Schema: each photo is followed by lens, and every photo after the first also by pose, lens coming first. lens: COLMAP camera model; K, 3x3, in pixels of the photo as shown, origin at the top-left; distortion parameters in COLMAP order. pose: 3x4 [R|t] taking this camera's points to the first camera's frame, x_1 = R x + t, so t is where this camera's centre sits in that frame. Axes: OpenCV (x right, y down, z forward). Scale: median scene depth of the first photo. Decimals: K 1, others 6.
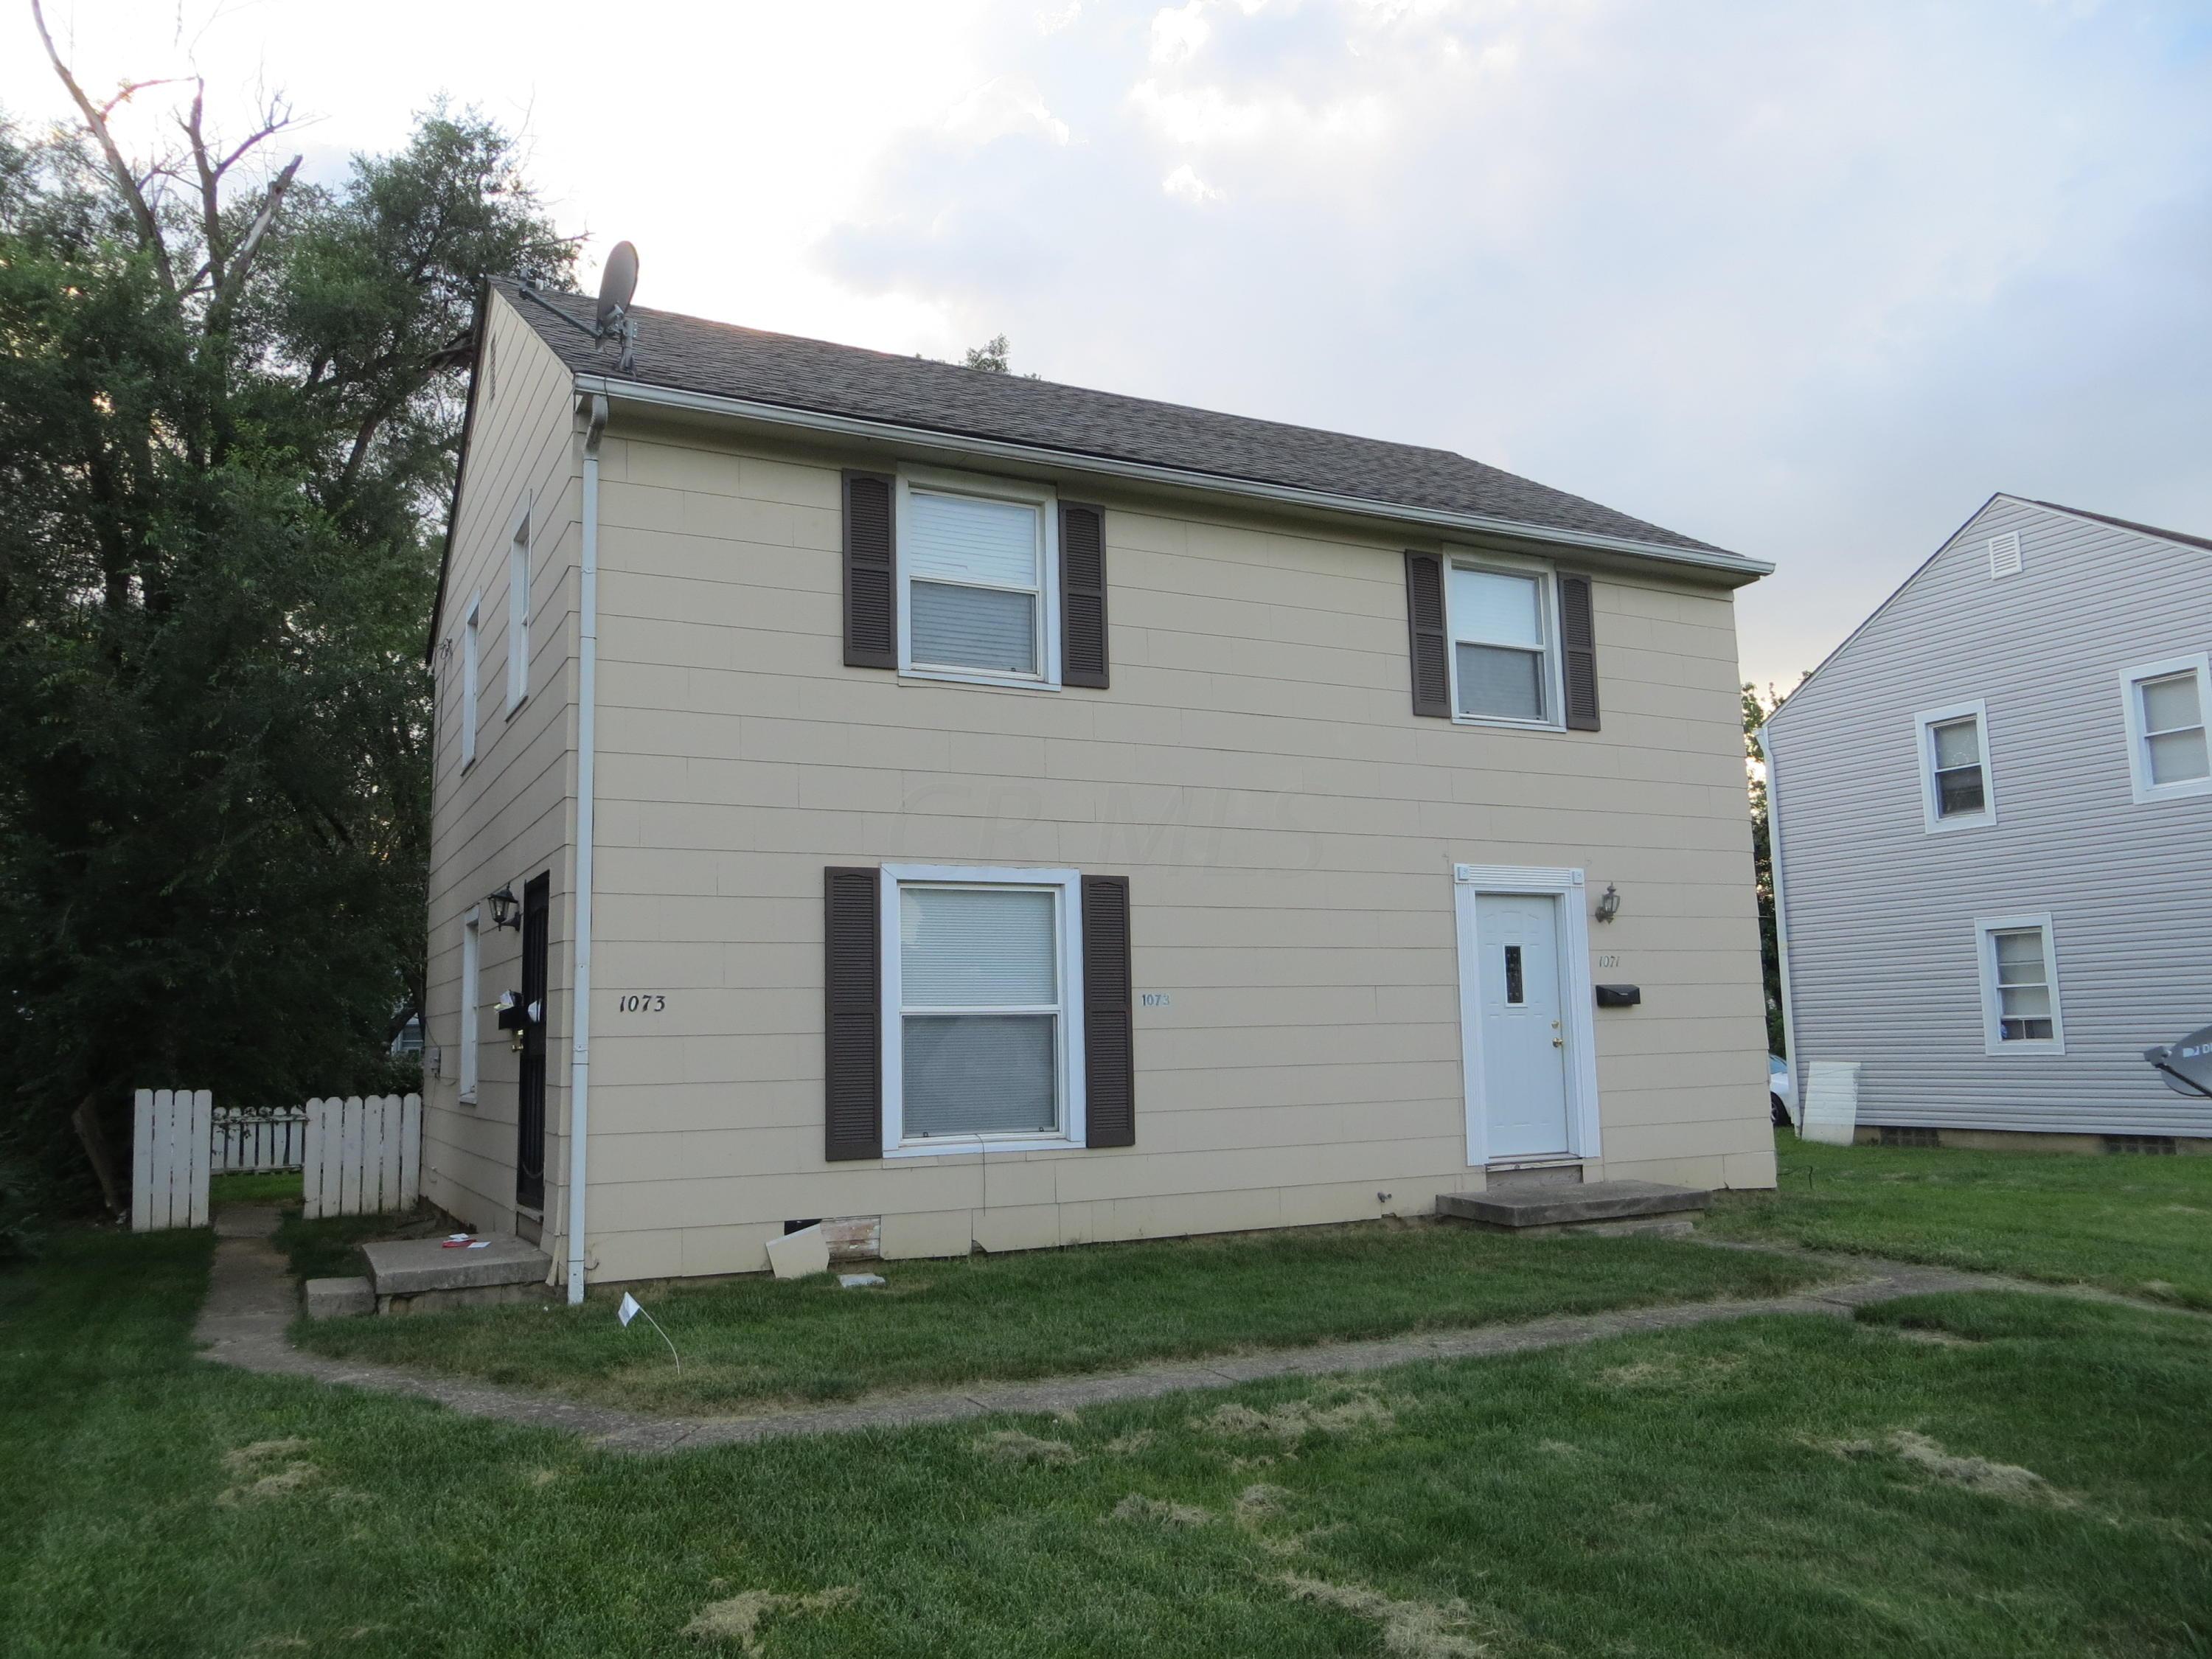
lens RADIAL K [[1691.7, 0, 1106.0], [0, 1691.7, 829.5], [0, 0, 1]] dist [-0.002104, -0.001684]
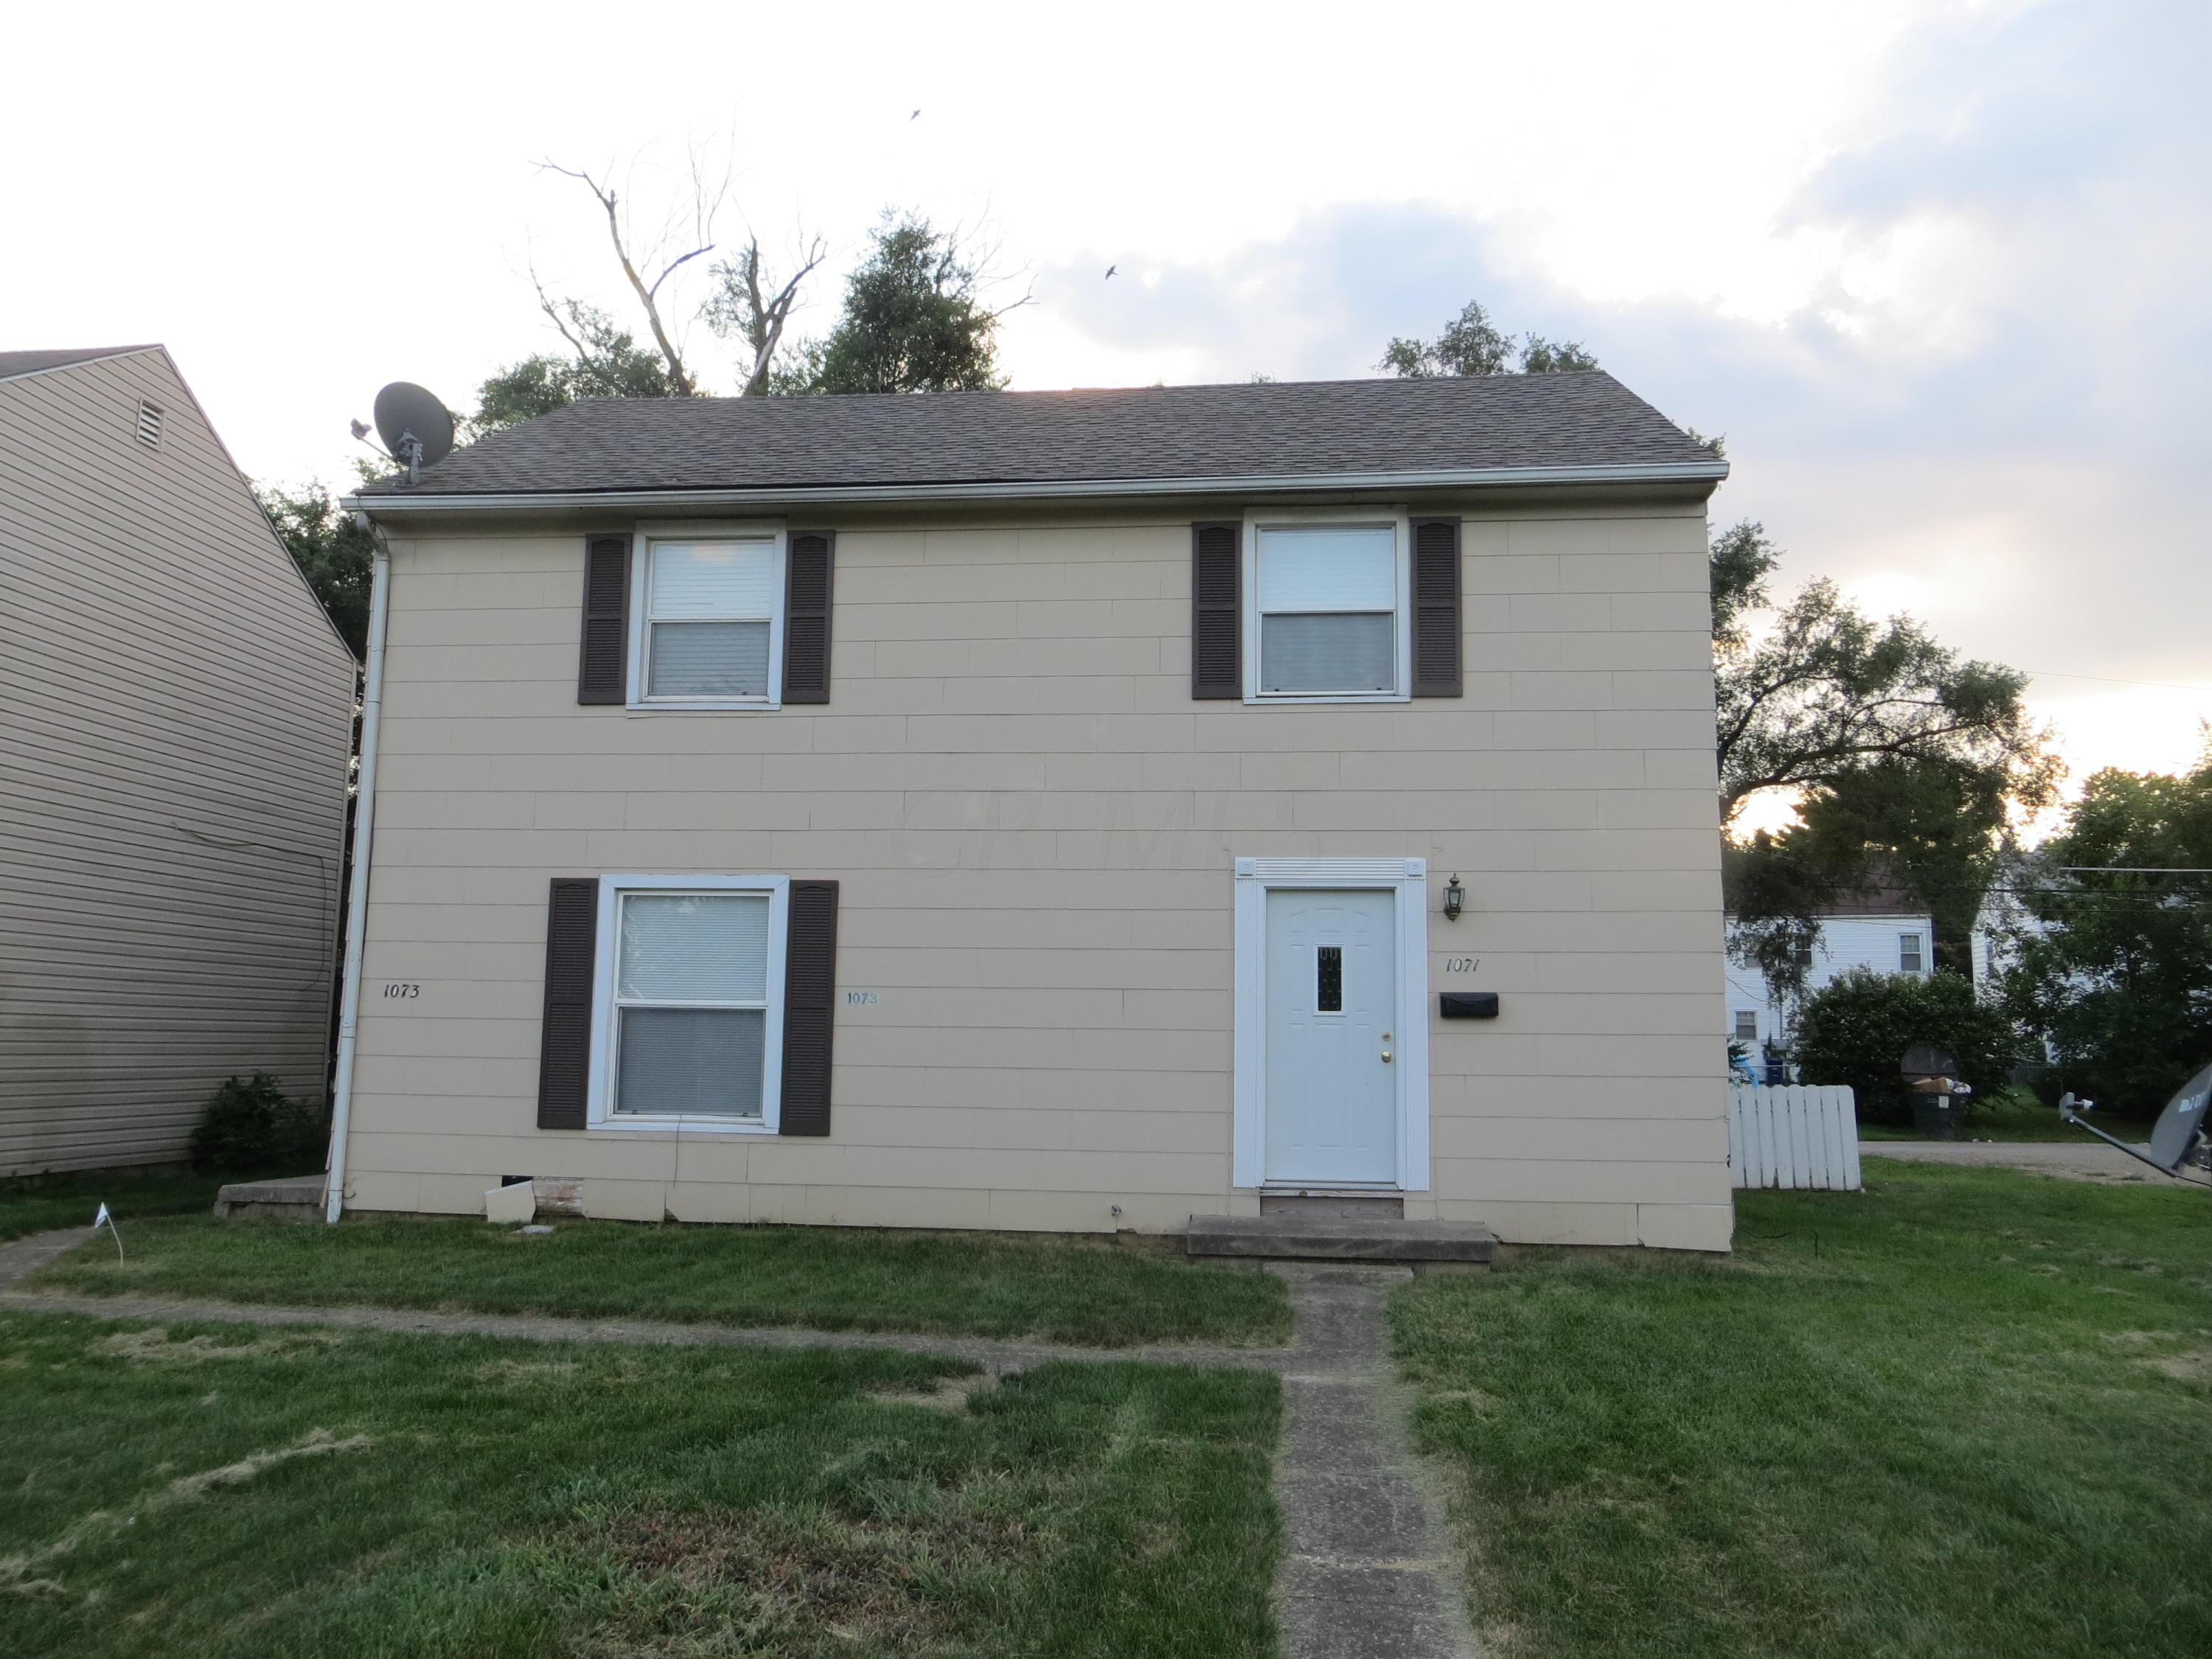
lens RADIAL K [[1622.0, 0, 1121.3], [0, 1622.0, 838.6], [0, 0, 1]] dist [-0.018137, -0.000483]
pose [[0.830204, -0.037085, -0.556225, 0.724138], [0.036433, 0.999261, -0.012245, 0.020941], [0.556268, -0.010099, 0.830942, 0.263337]]
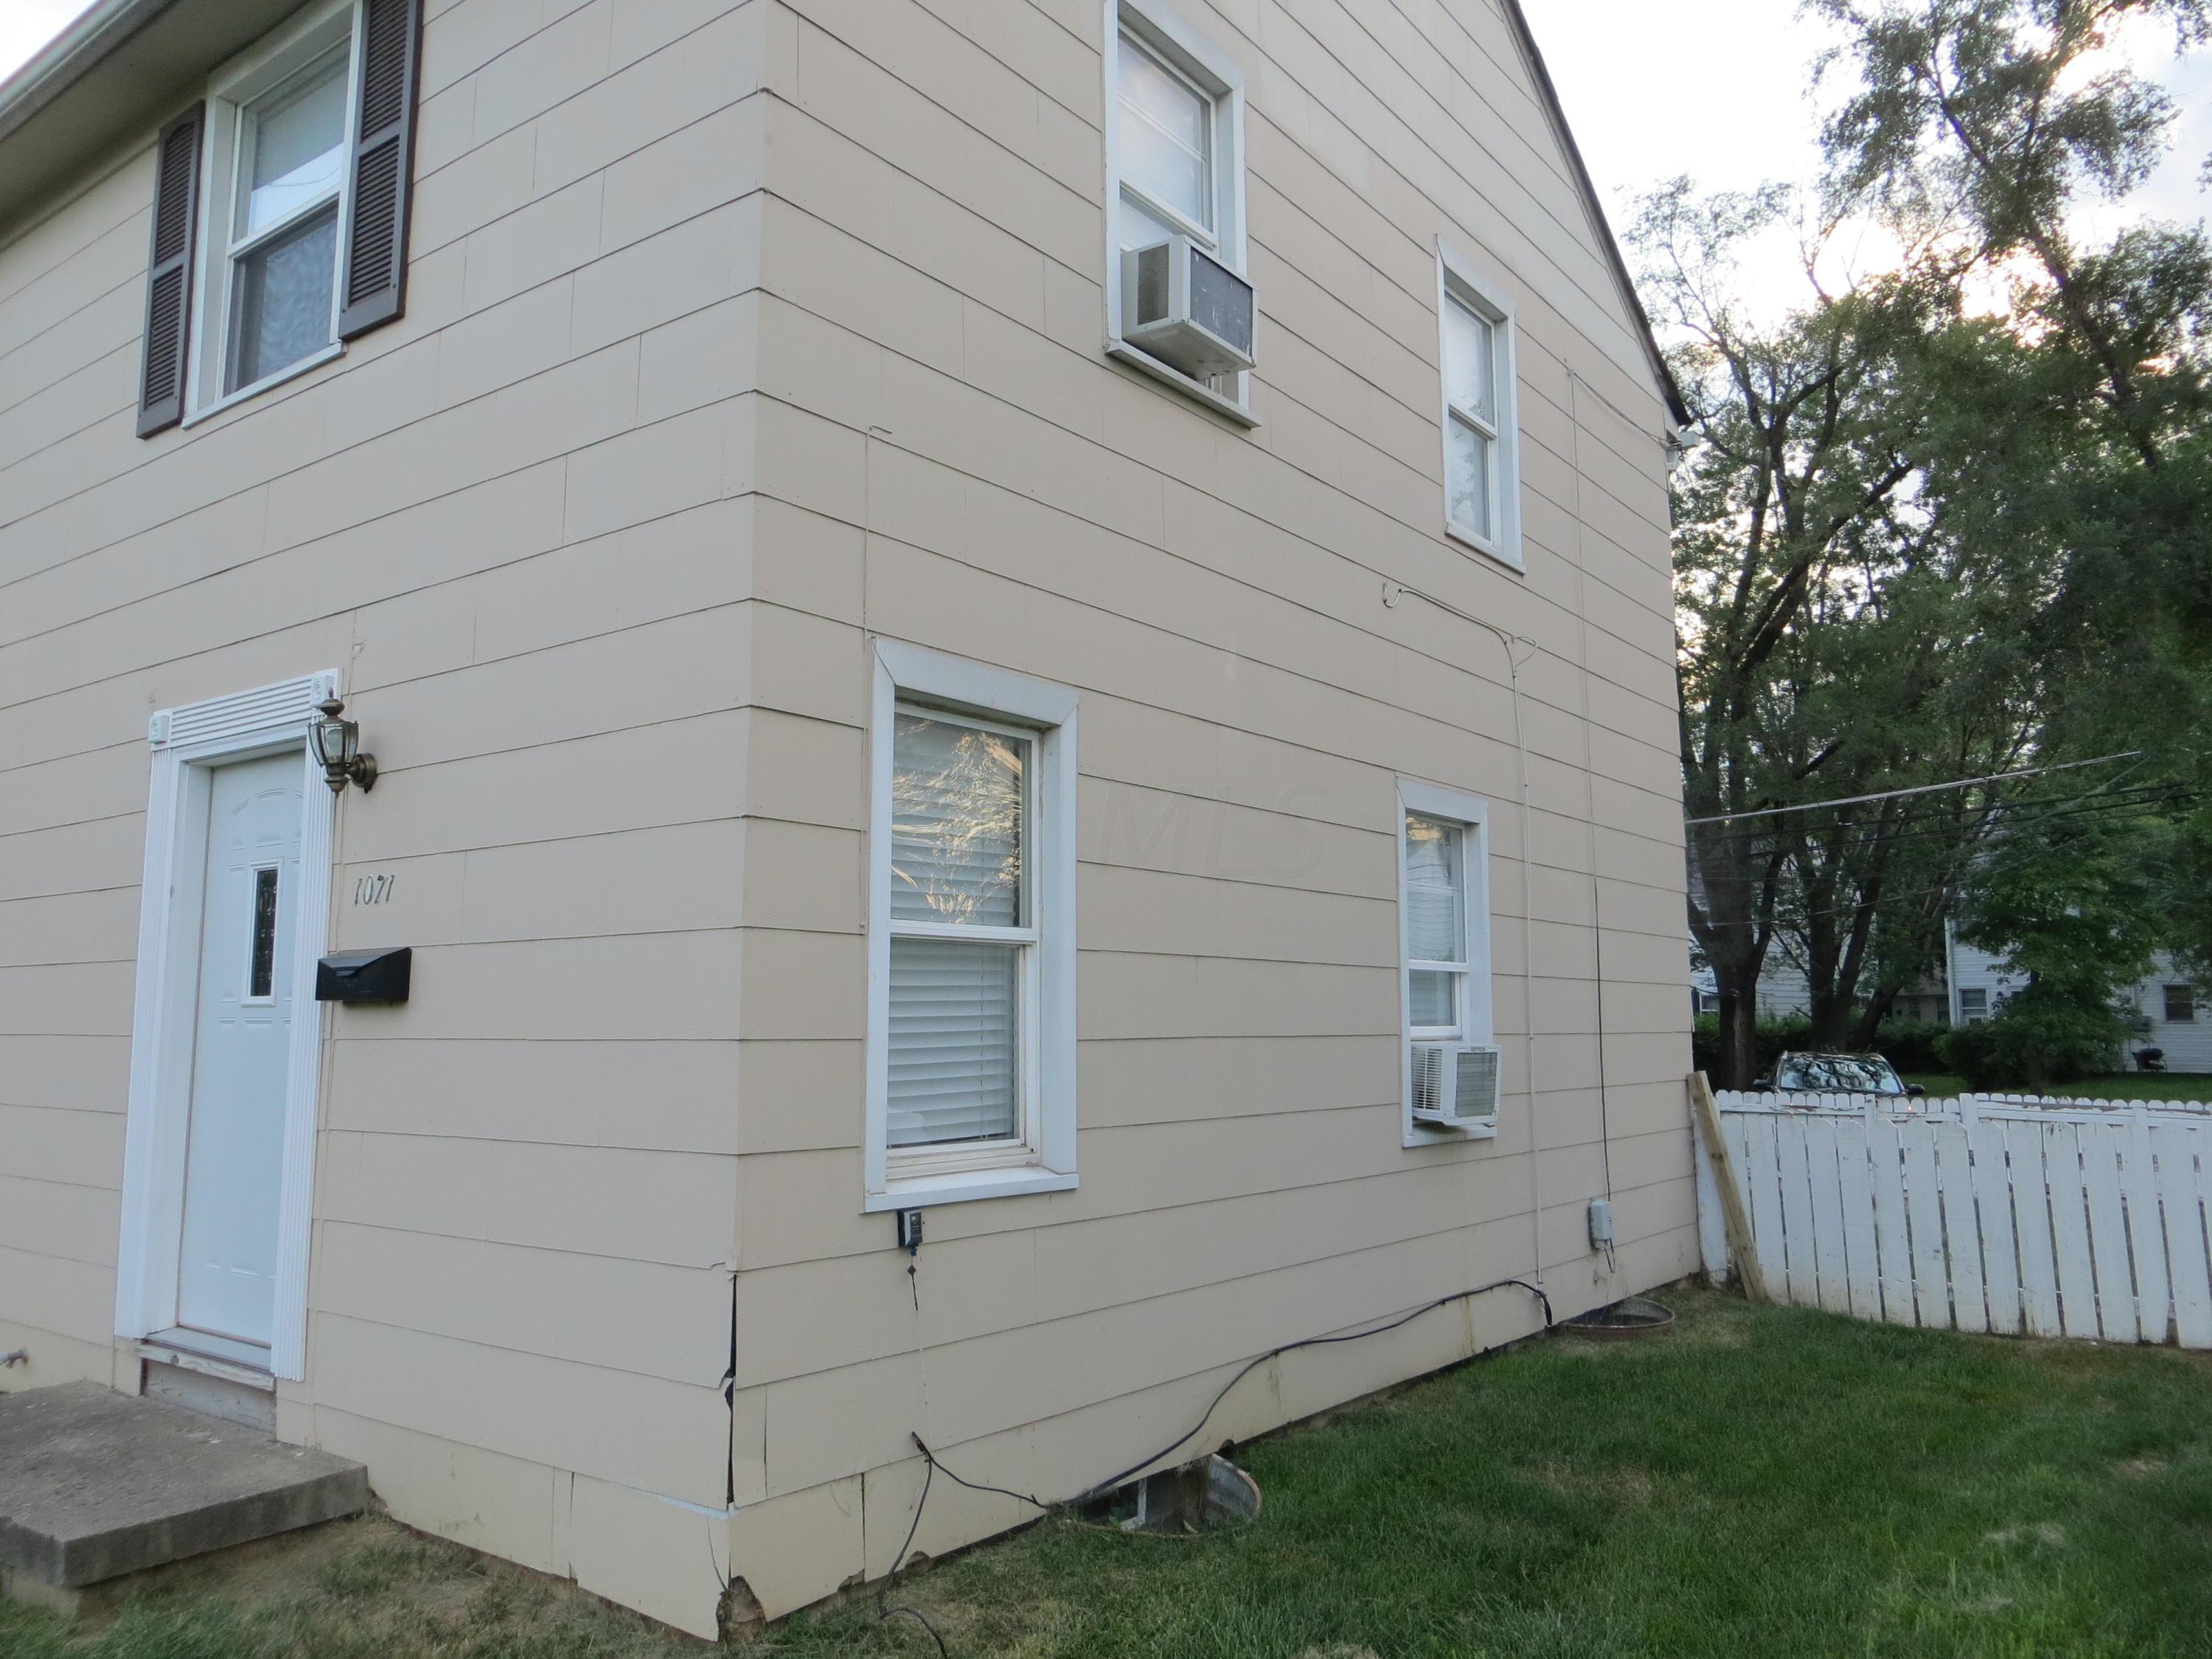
lens RADIAL K [[1622.0, 0, 1121.3], [0, 1622.0, 838.6], [0, 0, 1]] dist [-0.018137, -0.000483]
pose [[0.440022, -0.077286, -0.894655, 0.837432], [0.107696, 0.993640, -0.032868, 0.114765], [0.891506, -0.081888, 0.445547, 1.167910]]
